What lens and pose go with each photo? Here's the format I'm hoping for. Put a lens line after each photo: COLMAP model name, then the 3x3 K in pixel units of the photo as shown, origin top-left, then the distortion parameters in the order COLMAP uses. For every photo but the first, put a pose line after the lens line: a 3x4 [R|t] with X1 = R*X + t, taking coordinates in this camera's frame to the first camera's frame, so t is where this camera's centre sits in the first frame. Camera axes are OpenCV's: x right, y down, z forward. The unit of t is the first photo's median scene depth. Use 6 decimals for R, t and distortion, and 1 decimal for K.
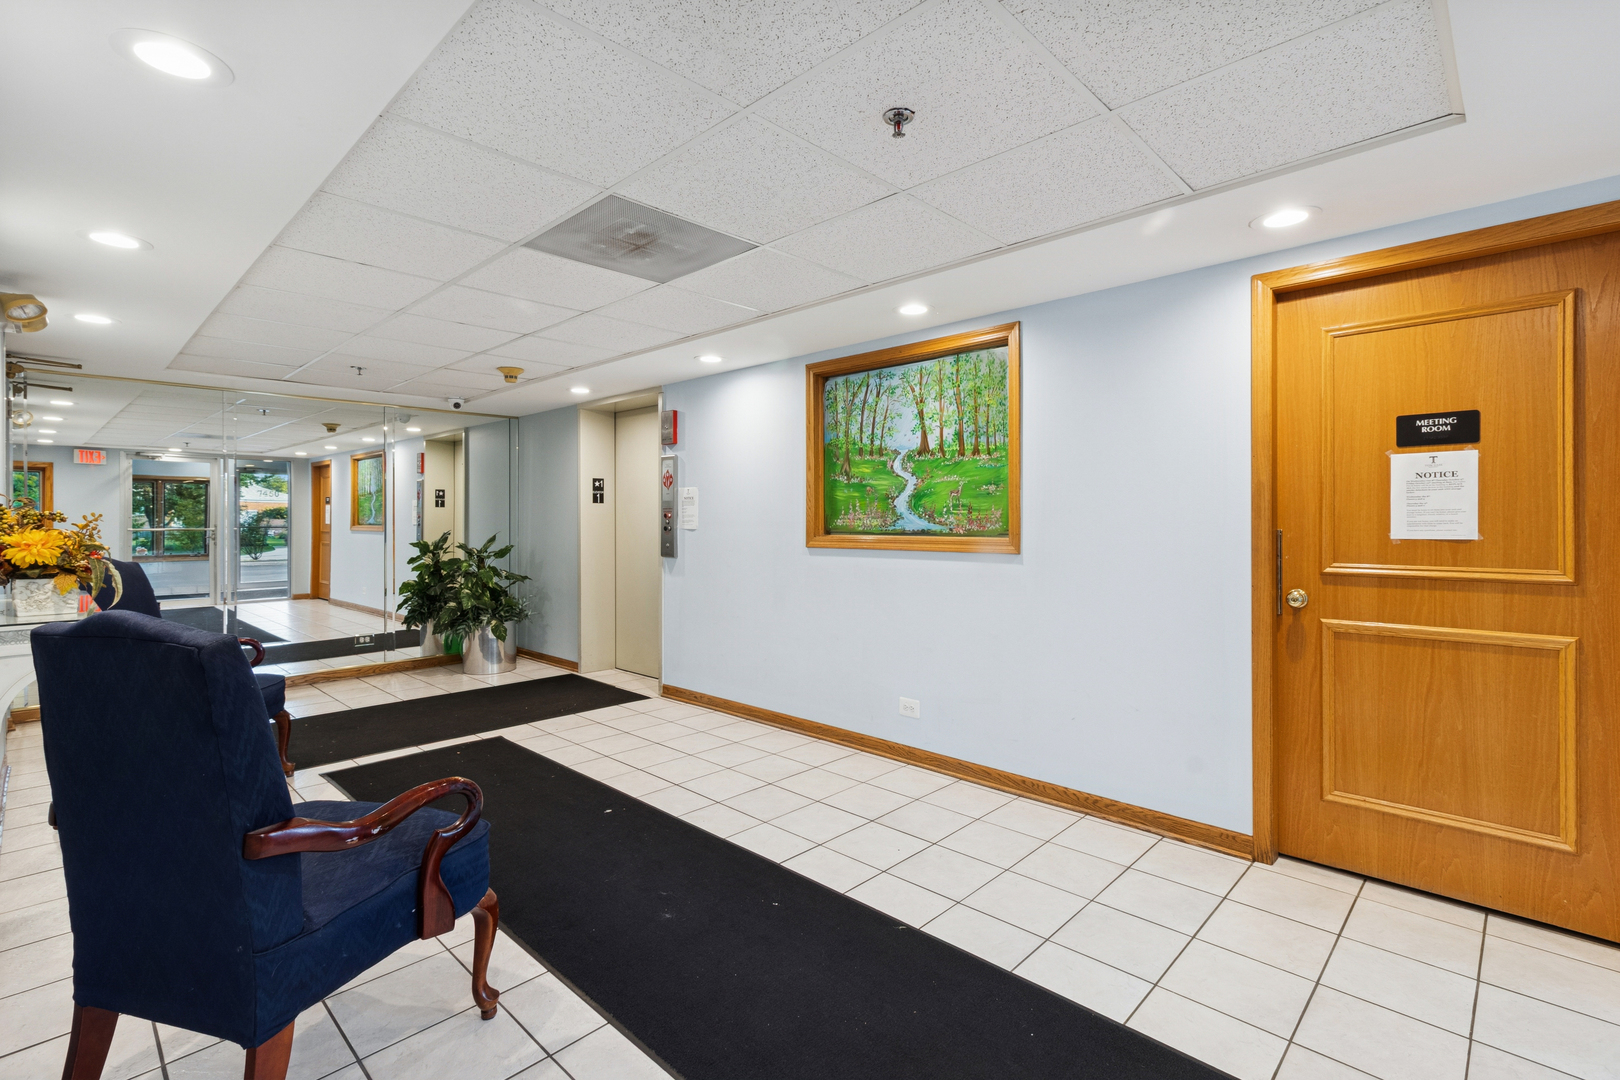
lens RADIAL K [[745.8, 0, 807.2], [0, 745.8, 535.8], [0, 0, 1]] dist [0.010074, 0.000040]
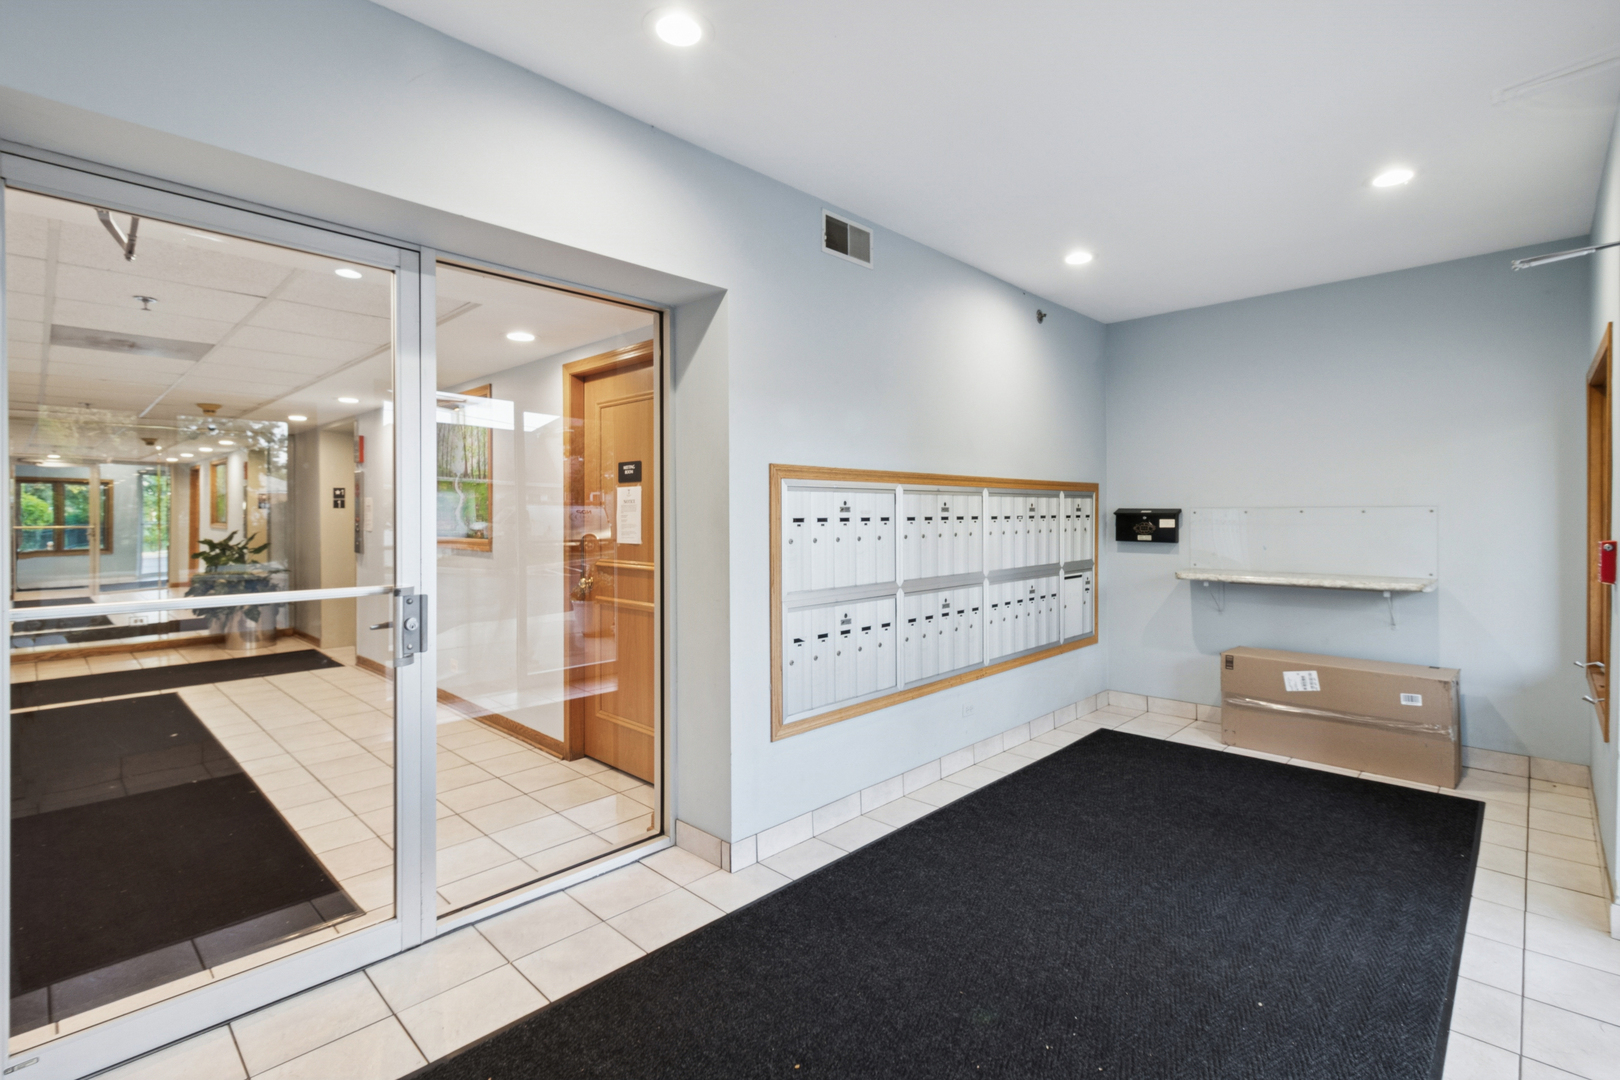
lens RADIAL K [[745.8, 0, 812.9], [0, 745.8, 526.9], [0, 0, 1]] dist [0.010074, 0.000040]
pose [[0.999988, 0.000571, 0.004843, 0.562157], [-0.000550, 0.999990, -0.004354, -0.010570], [-0.004846, 0.004351, 0.999979, -0.249480]]
